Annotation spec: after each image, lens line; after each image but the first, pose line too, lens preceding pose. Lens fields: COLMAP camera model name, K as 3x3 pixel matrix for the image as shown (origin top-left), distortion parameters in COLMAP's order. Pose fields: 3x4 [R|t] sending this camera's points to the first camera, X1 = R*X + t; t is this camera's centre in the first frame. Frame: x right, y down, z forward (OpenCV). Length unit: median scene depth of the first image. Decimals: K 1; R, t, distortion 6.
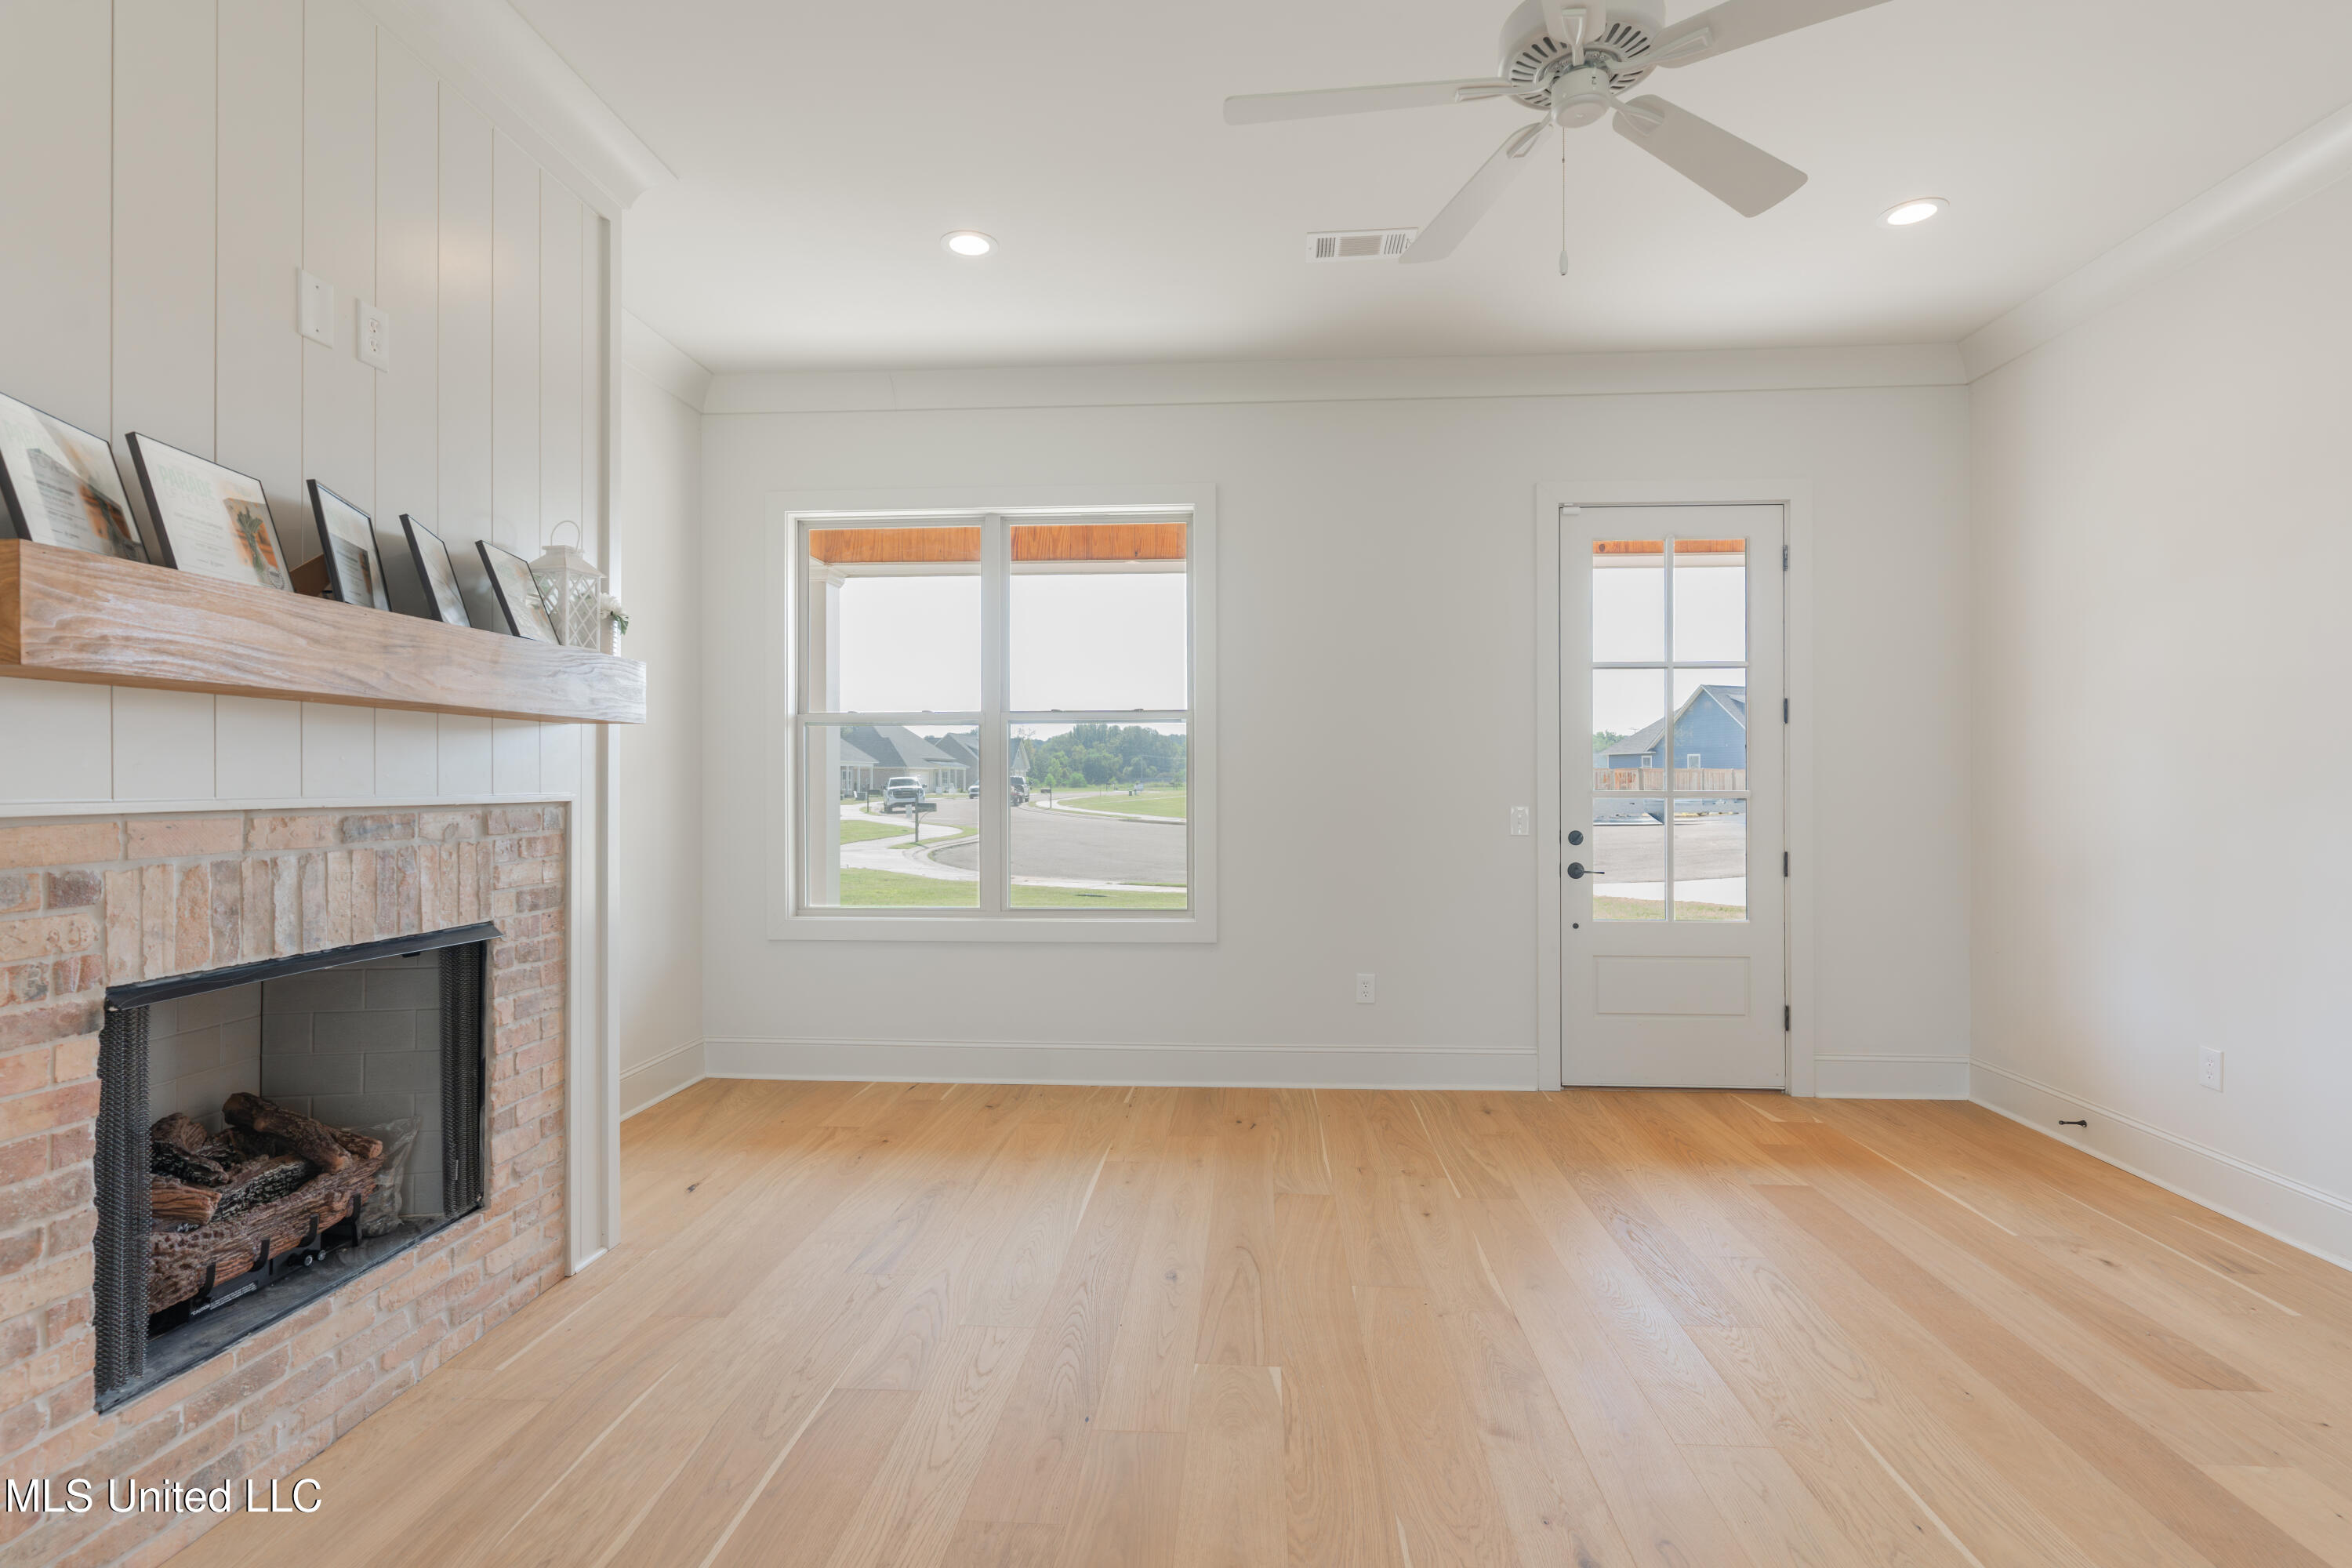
lens RADIAL K [[1136.1, 0, 1175.3], [0, 1136.1, 782.4], [0, 0, 1]] dist [-0.000470, 0.000511]
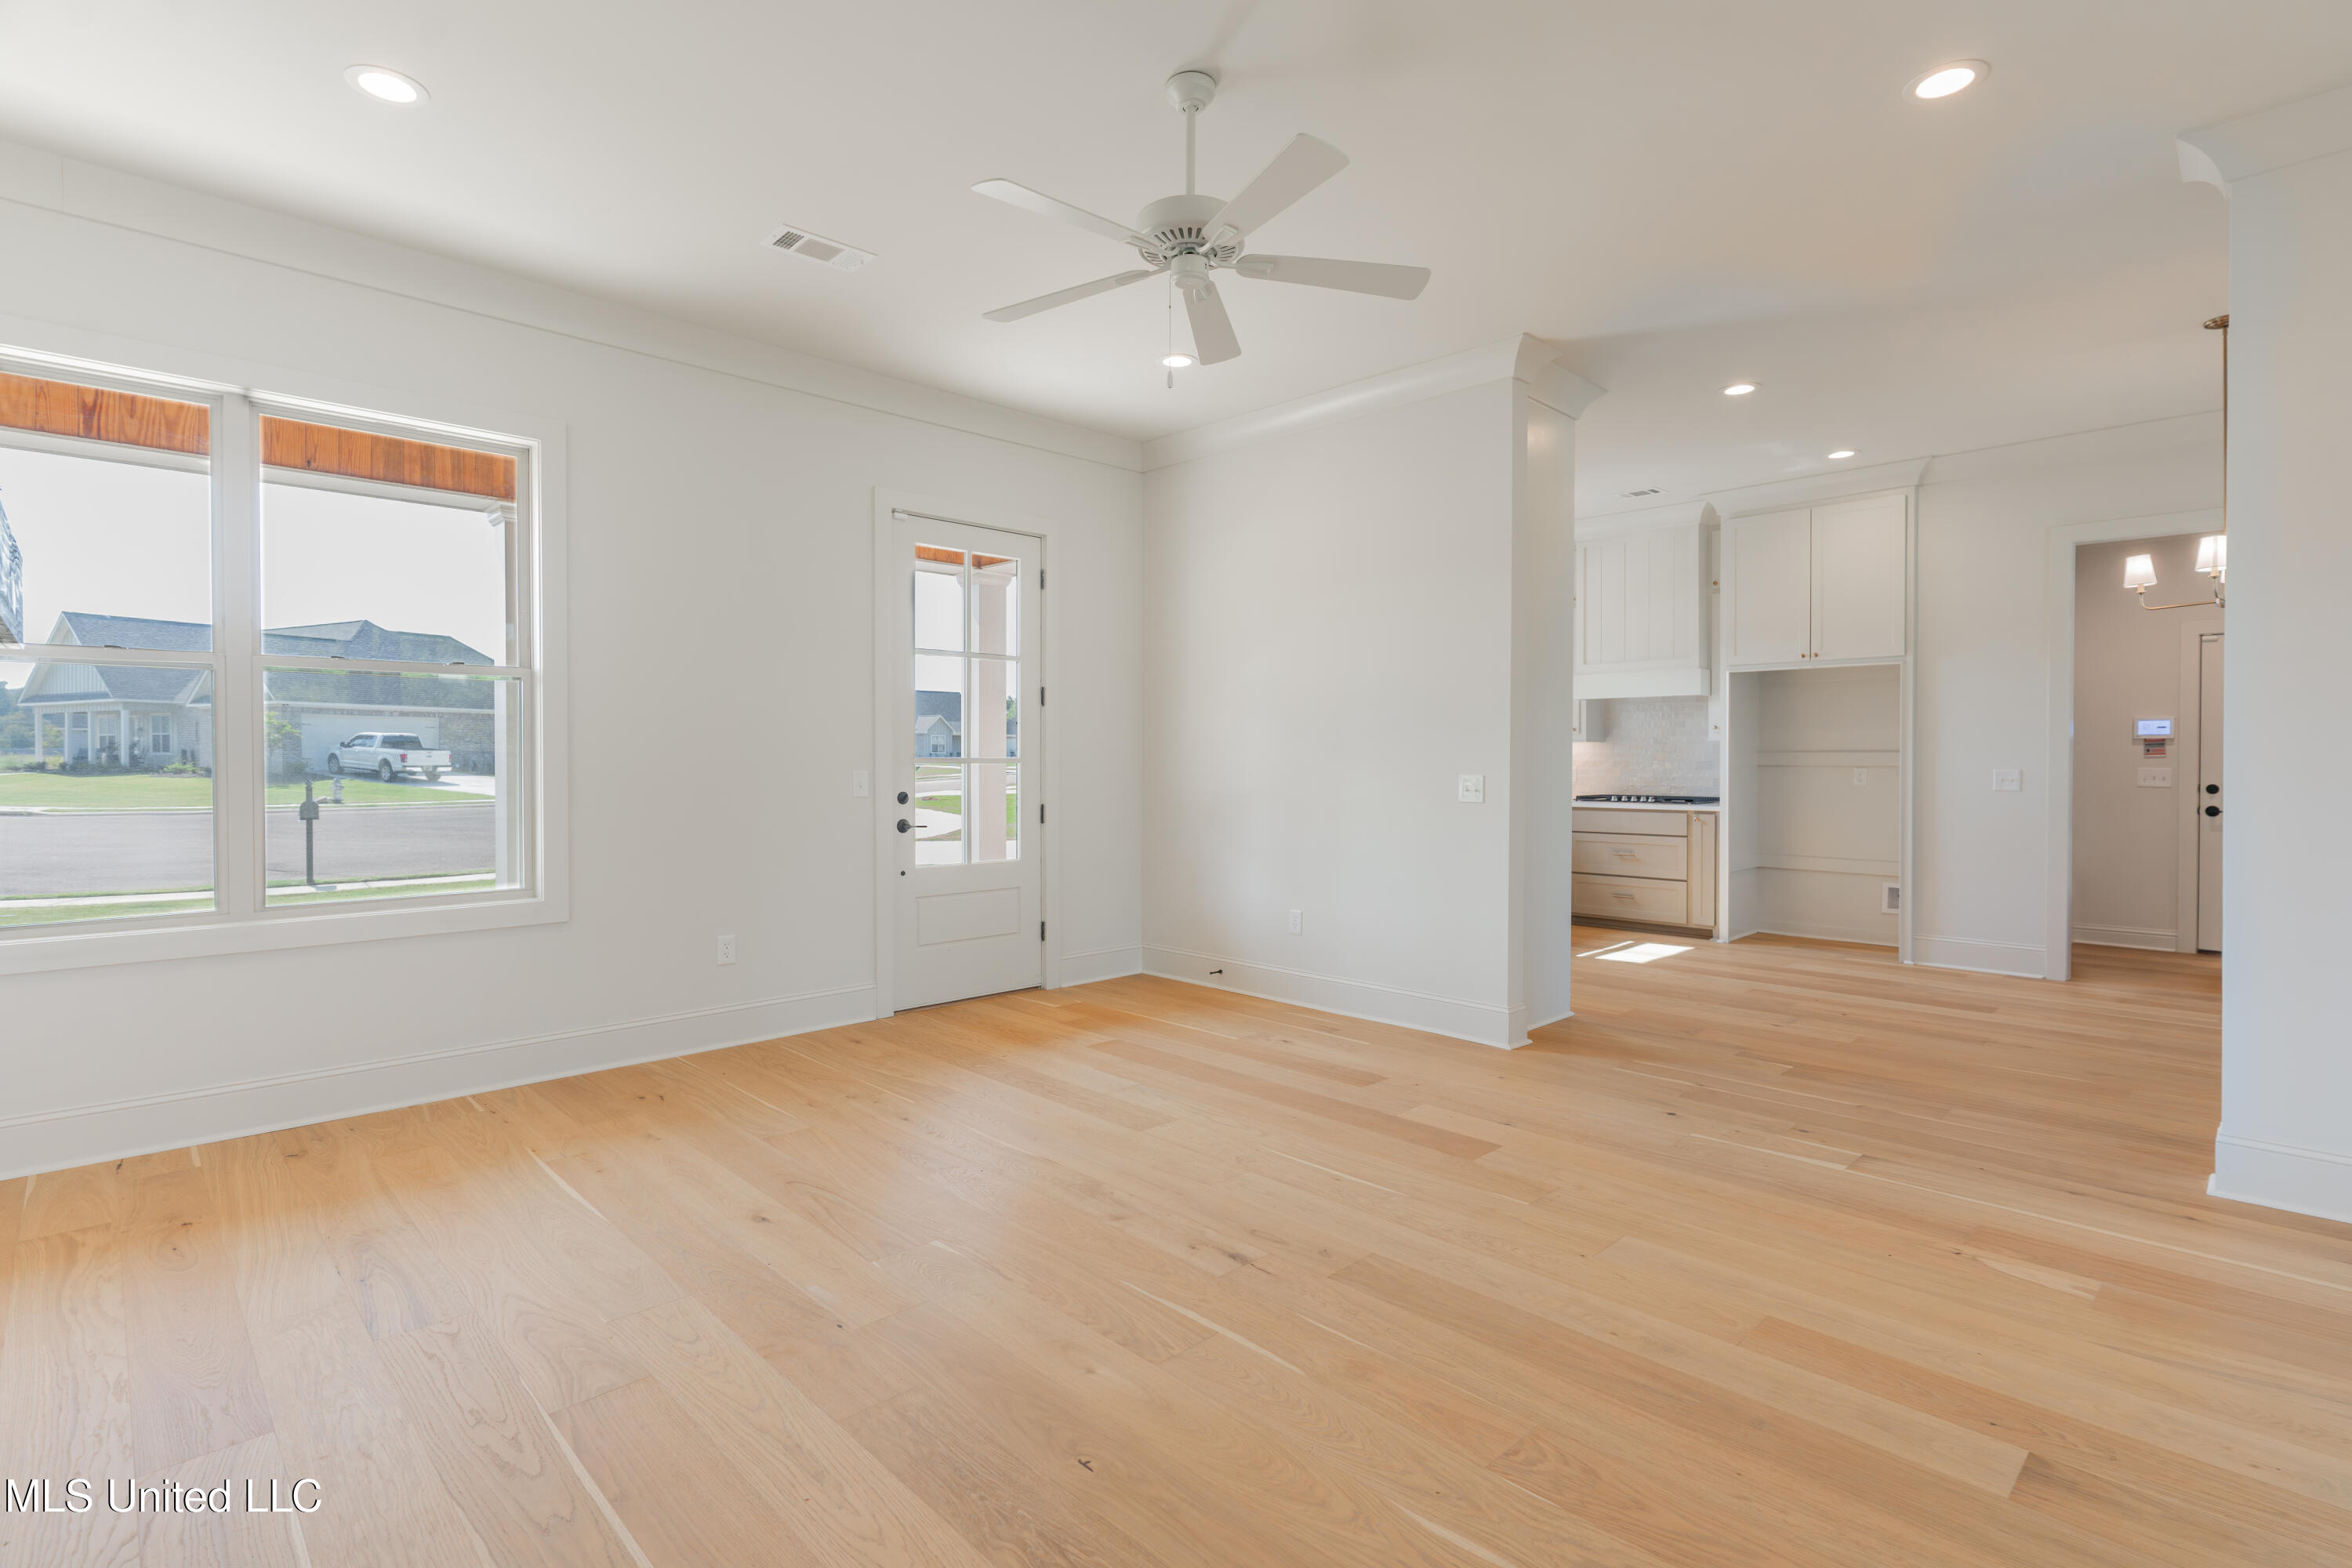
lens RADIAL K [[1122.3, 0, 1176.7], [0, 1122.3, 776.6], [0, 0, 1]] dist [0.000627, 0.000675]
pose [[0.665793, -0.011266, 0.746052, -0.484281], [-0.001333, 0.999866, 0.016288, 0.011967], [-0.746136, -0.011839, 0.665689, 0.035449]]
